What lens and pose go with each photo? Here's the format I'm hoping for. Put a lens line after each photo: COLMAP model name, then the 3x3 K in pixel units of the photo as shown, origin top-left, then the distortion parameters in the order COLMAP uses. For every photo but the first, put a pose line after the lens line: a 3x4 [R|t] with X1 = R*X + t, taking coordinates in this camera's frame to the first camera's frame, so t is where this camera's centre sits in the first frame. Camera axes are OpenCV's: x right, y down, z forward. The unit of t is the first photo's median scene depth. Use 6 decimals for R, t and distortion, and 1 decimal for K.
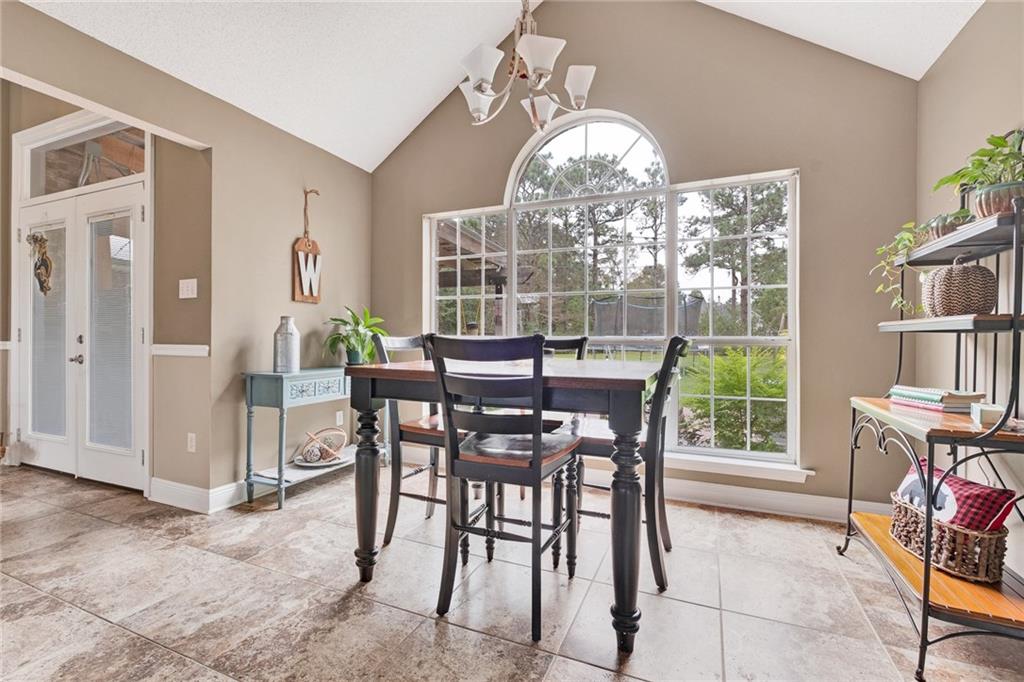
lens RADIAL K [[463.1, 0, 516.6], [0, 463.1, 340.9], [0, 0, 1]] dist [-0.000831, 0.000044]
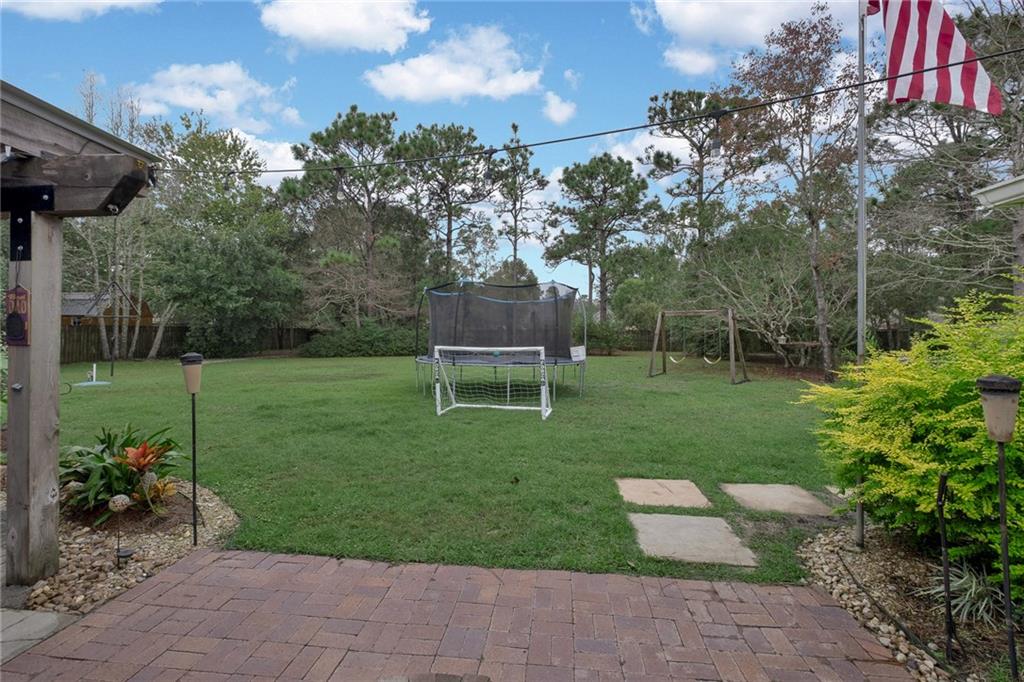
lens RADIAL K [[463.1, 0, 512.8], [0, 463.1, 336.7], [0, 0, 1]] dist [-0.000831, 0.000044]
pose [[0.959202, -0.001063, 0.282721, 0.037016], [-0.000187, 0.999990, 0.004395, -0.007847], [-0.282723, -0.004269, 0.959192, 0.124442]]
